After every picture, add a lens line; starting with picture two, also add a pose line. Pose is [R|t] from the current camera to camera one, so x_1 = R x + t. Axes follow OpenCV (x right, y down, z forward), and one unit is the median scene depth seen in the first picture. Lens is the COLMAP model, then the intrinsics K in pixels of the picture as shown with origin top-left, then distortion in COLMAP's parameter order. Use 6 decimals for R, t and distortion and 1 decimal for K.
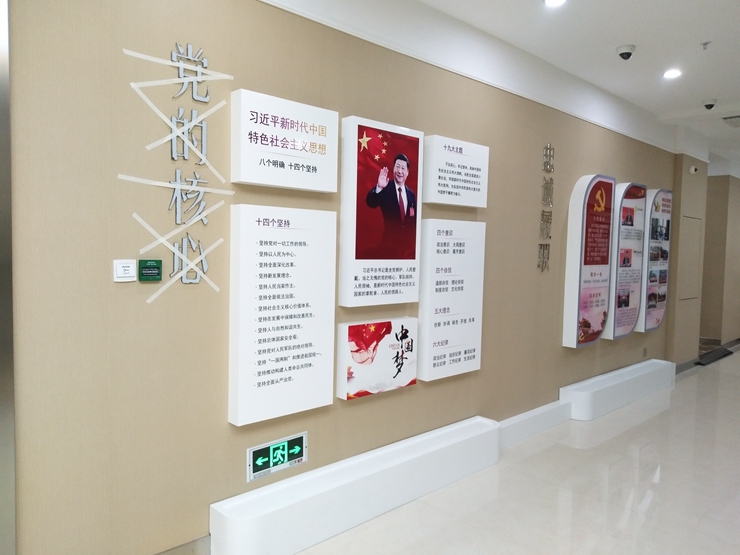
lens RADIAL K [[566.6, 0, 370.0], [0, 566.6, 277.5], [0, 0, 1]] dist [0.006983, -0.002623]
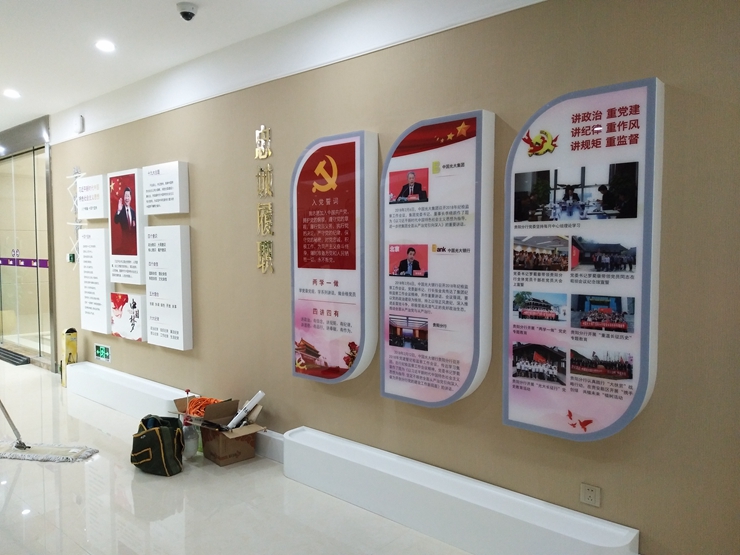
lens RADIAL K [[566.6, 0, 370.0], [0, 566.6, 277.5], [0, 0, 1]] dist [0.006983, -0.002623]
pose [[0.103201, 0.035673, -0.994021, 1.516834], [-0.054489, 0.998059, 0.030161, -0.049203], [0.993167, 0.051051, 0.104945, 1.366073]]
